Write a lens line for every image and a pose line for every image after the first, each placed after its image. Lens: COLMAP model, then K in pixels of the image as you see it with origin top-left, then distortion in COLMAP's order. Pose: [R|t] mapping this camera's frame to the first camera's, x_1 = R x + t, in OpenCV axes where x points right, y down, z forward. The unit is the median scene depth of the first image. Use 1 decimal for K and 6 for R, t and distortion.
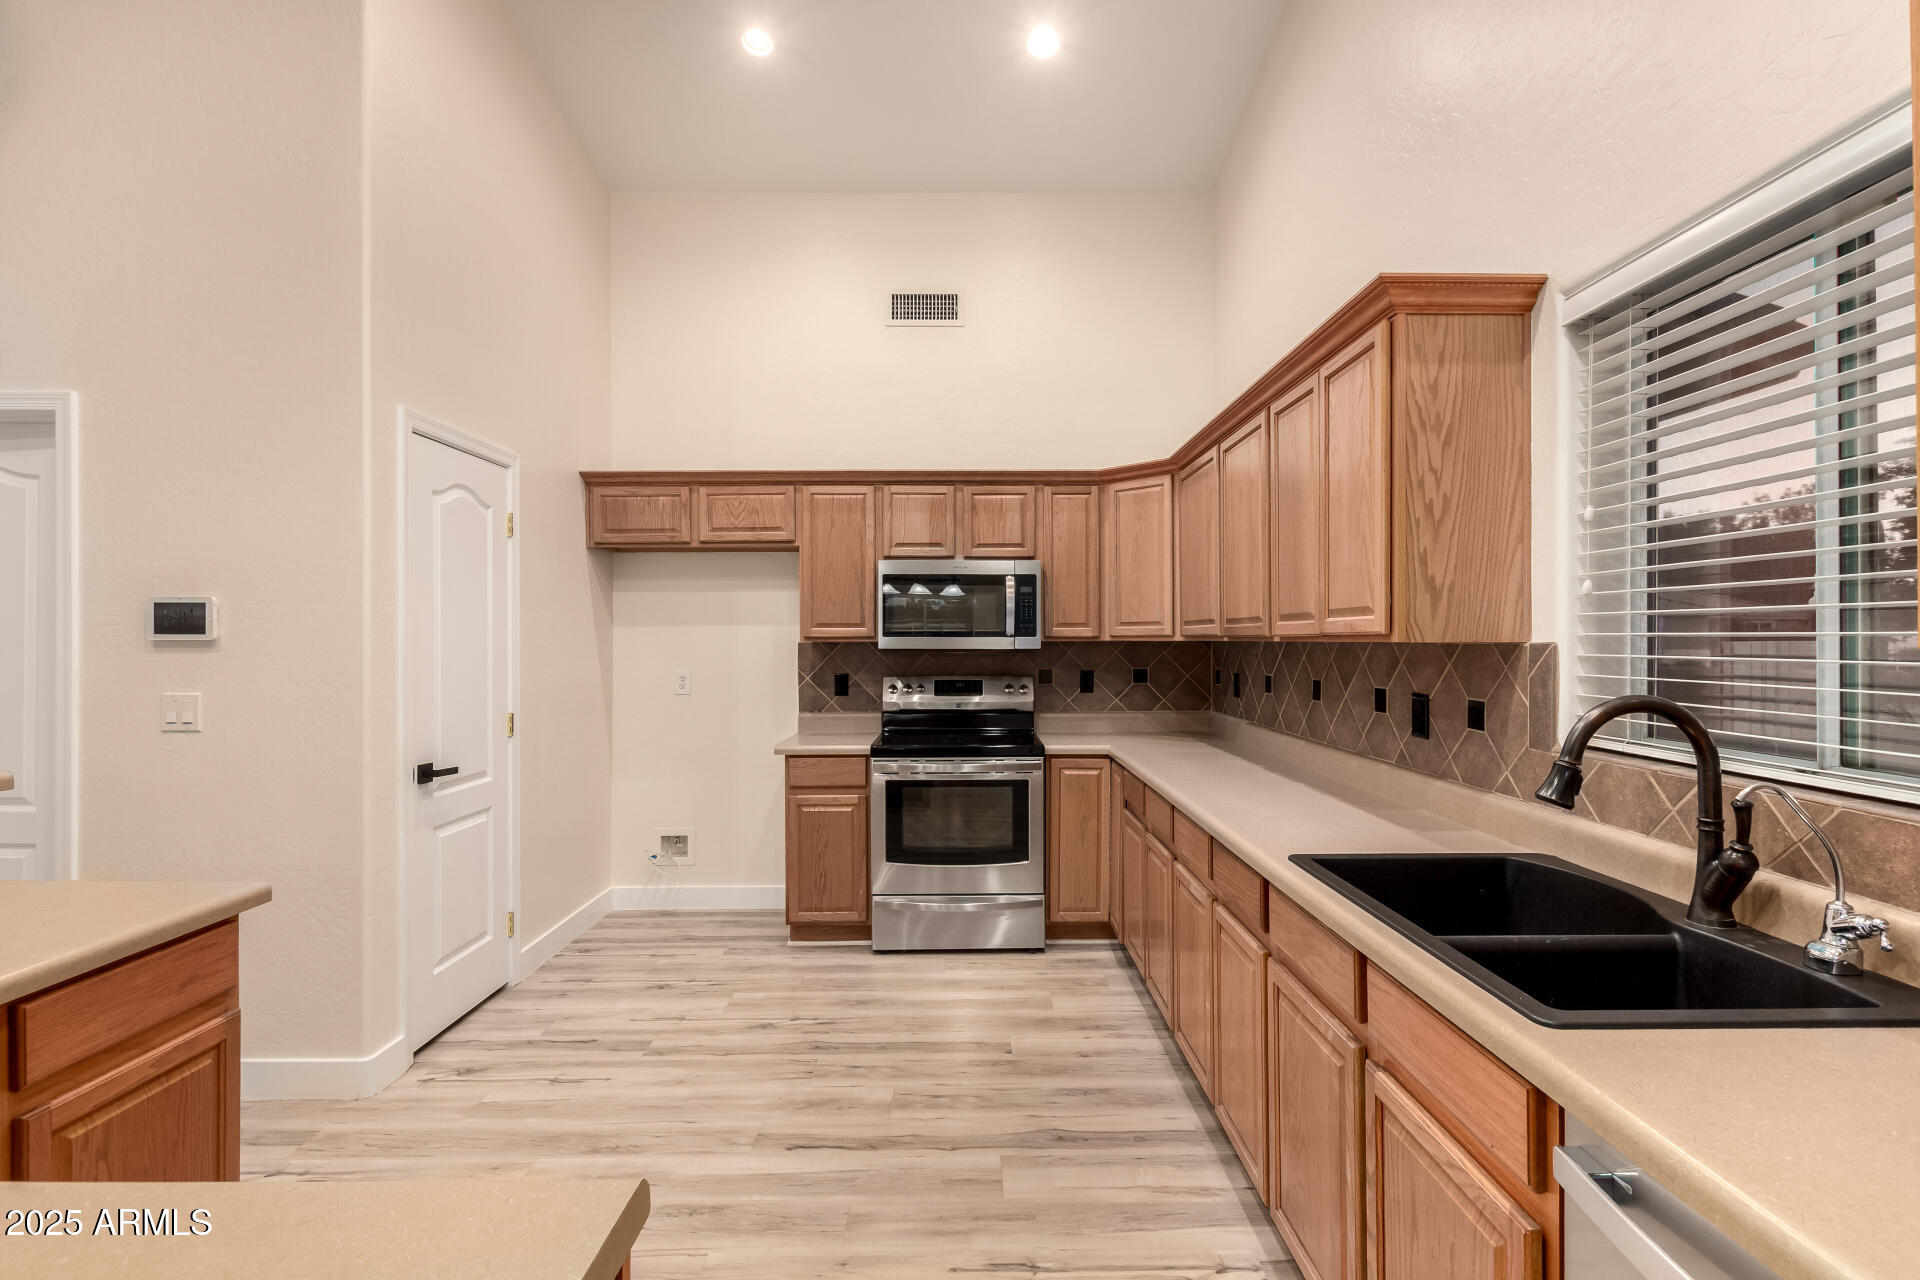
lens RADIAL K [[879.9, 0, 958.5], [0, 879.9, 639.7], [0, 0, 1]] dist [0.003059, 0.000253]
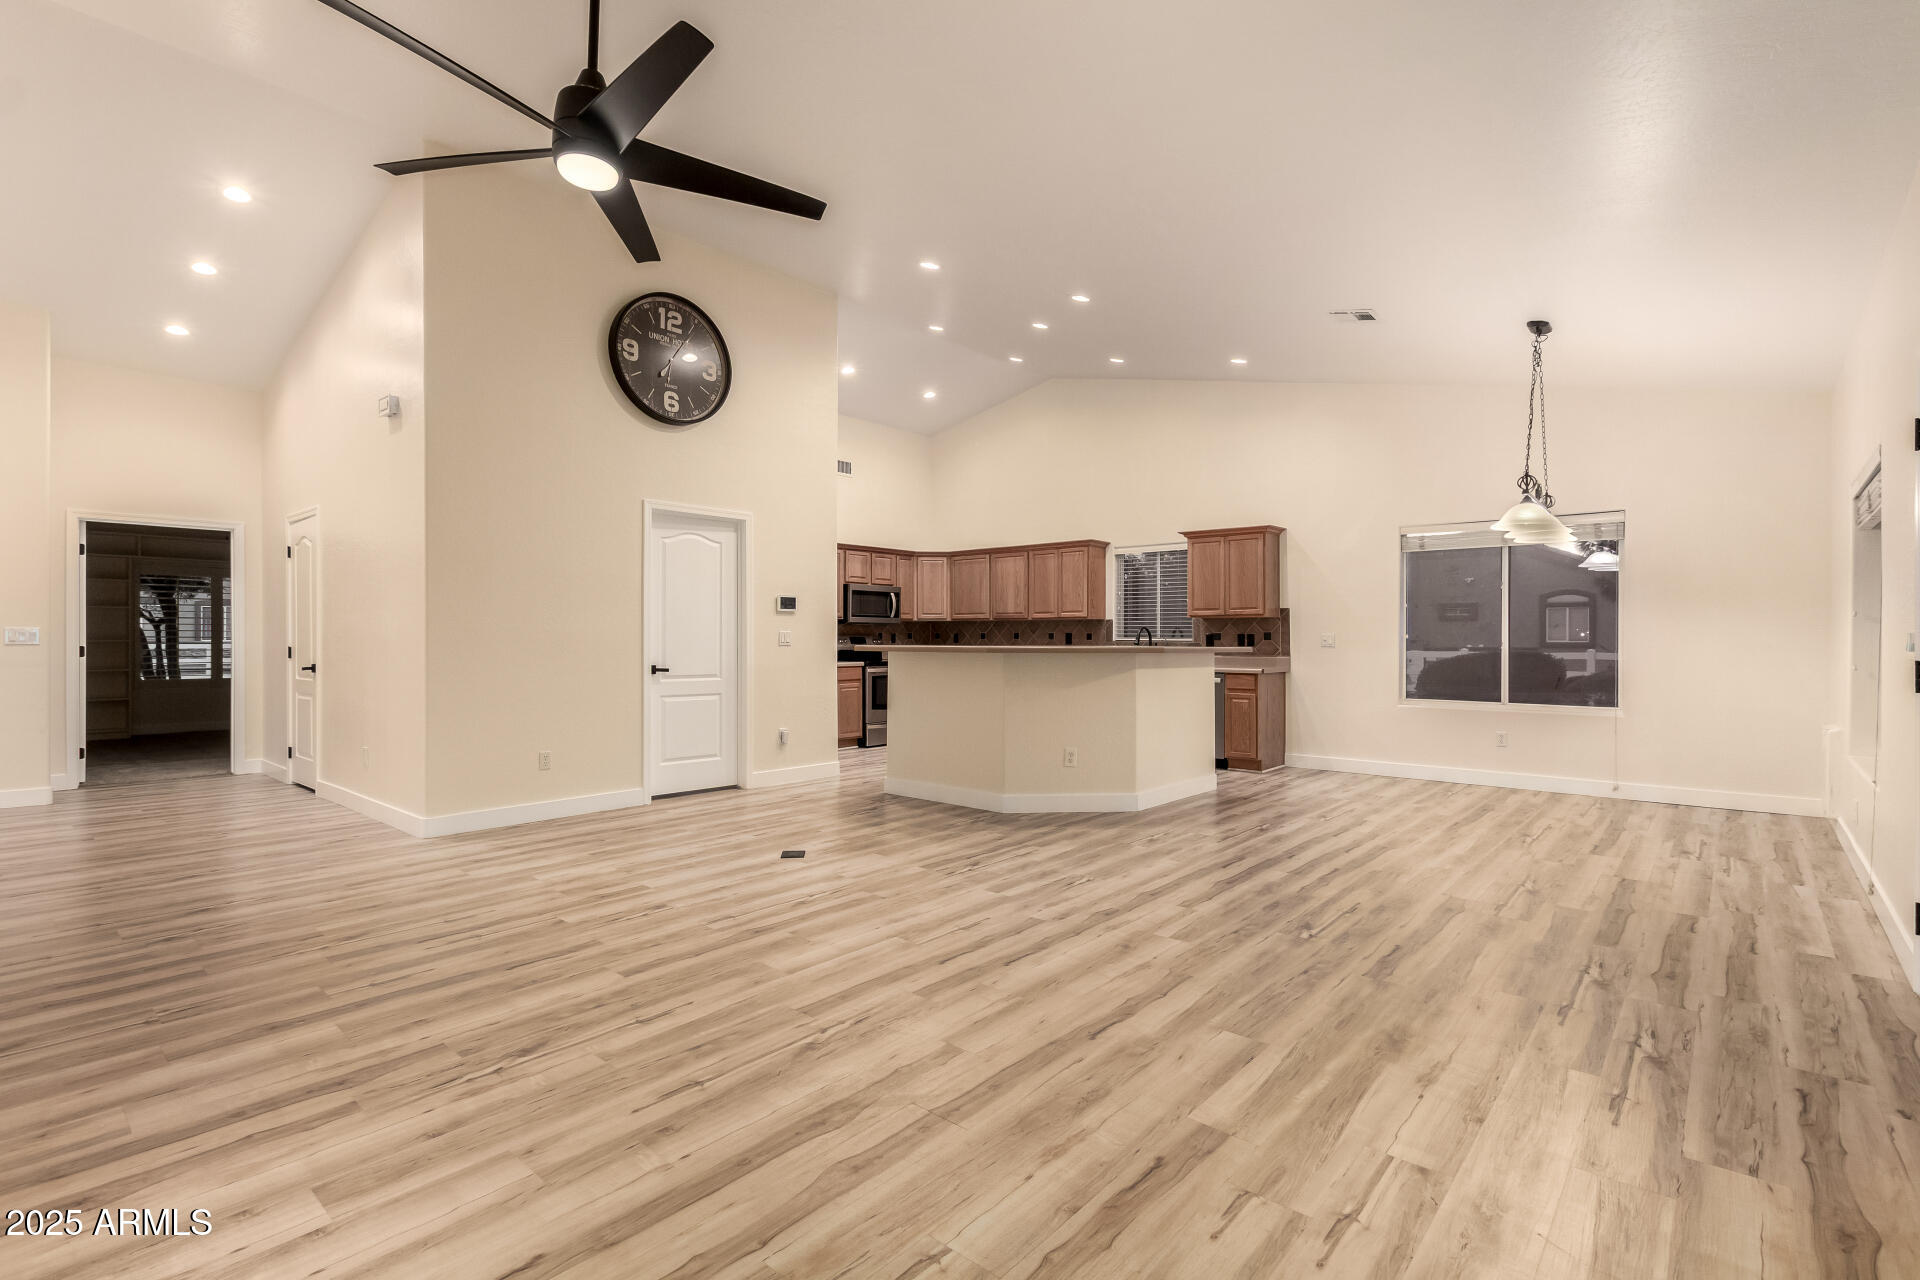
lens RADIAL K [[879.9, 0, 959.2], [0, 879.9, 641.2], [0, 0, 1]] dist [0.003059, 0.000253]
pose [[0.663954, 0.000328, 0.747774, -1.717771], [-0.002470, 0.999995, 0.001755, 0.057945], [-0.747770, -0.003013, 0.663951, -0.779762]]
